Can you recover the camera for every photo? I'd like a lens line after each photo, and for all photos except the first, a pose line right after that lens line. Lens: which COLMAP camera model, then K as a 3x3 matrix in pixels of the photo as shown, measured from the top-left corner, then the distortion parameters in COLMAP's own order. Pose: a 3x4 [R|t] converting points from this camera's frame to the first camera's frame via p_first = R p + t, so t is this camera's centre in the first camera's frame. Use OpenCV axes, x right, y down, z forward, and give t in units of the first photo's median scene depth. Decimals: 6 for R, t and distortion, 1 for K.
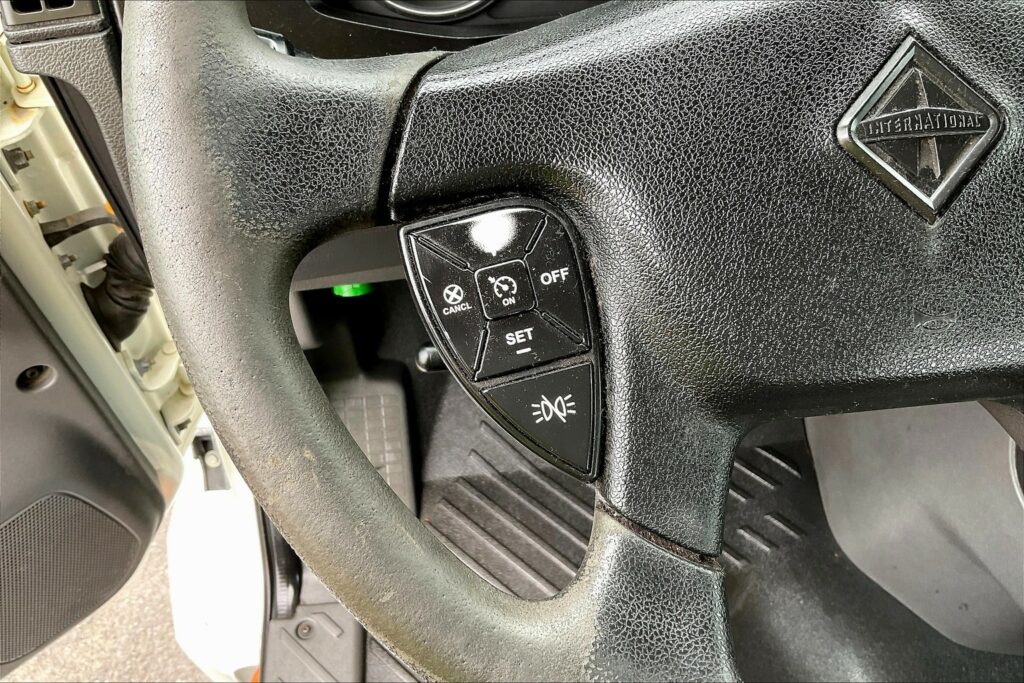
lens RADIAL K [[844.1, 0, 501.4], [0, 844.1, 345.5], [0, 0, 1]] dist [0.067938, -0.132466]
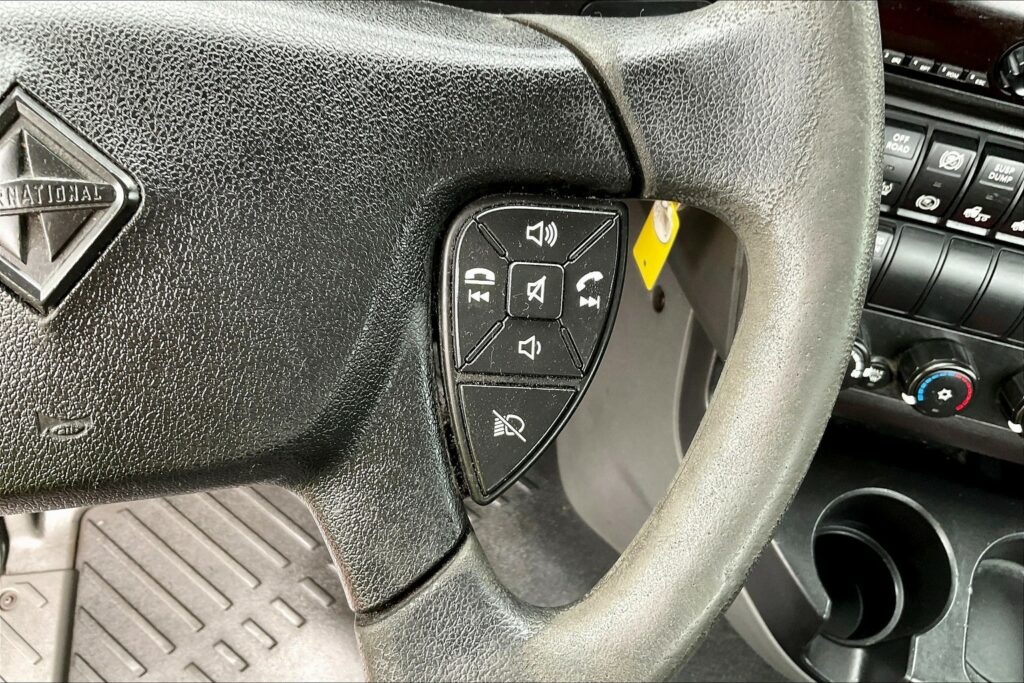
lens RADIAL K [[844.1, 0, 502.1], [0, 844.1, 334.9], [0, 0, 1]] dist [0.067938, -0.132466]
pose [[0.995733, -0.005080, 0.092145, 0.330589], [-0.003633, 0.995551, 0.094150, -0.076949], [-0.092213, -0.094083, 0.991285, 0.042305]]
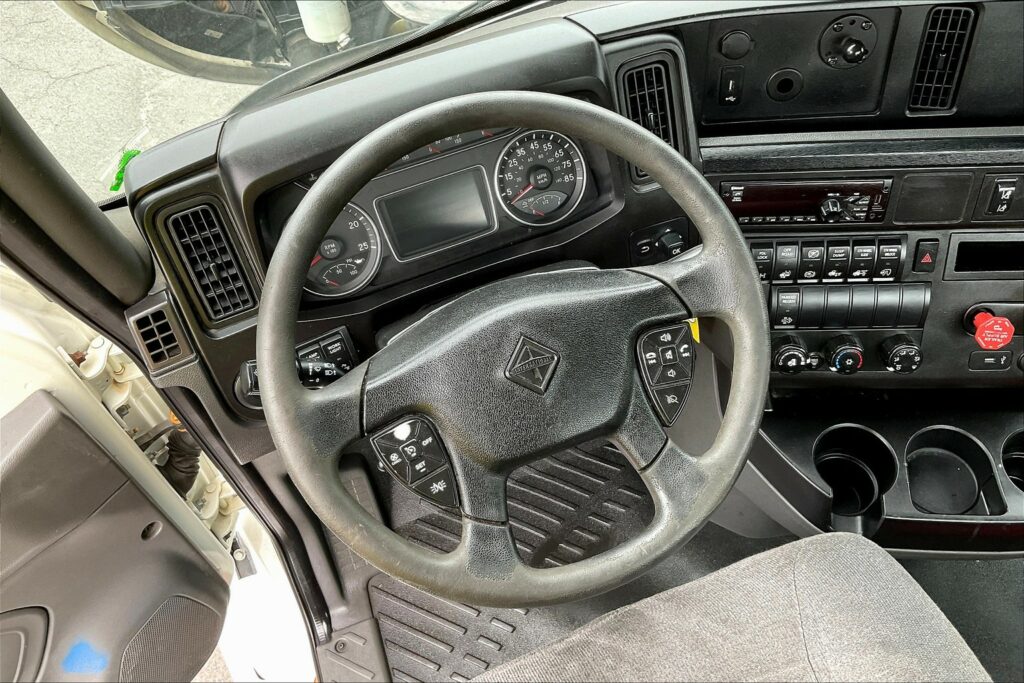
lens RADIAL K [[844.1, 0, 508.6], [0, 844.1, 345.9], [0, 0, 1]] dist [0.067938, -0.132466]
pose [[0.963598, -0.247912, 0.100094, 0.048483], [0.250588, 0.967979, -0.014912, -0.112606], [-0.093192, 0.039452, 0.994866, -0.745074]]
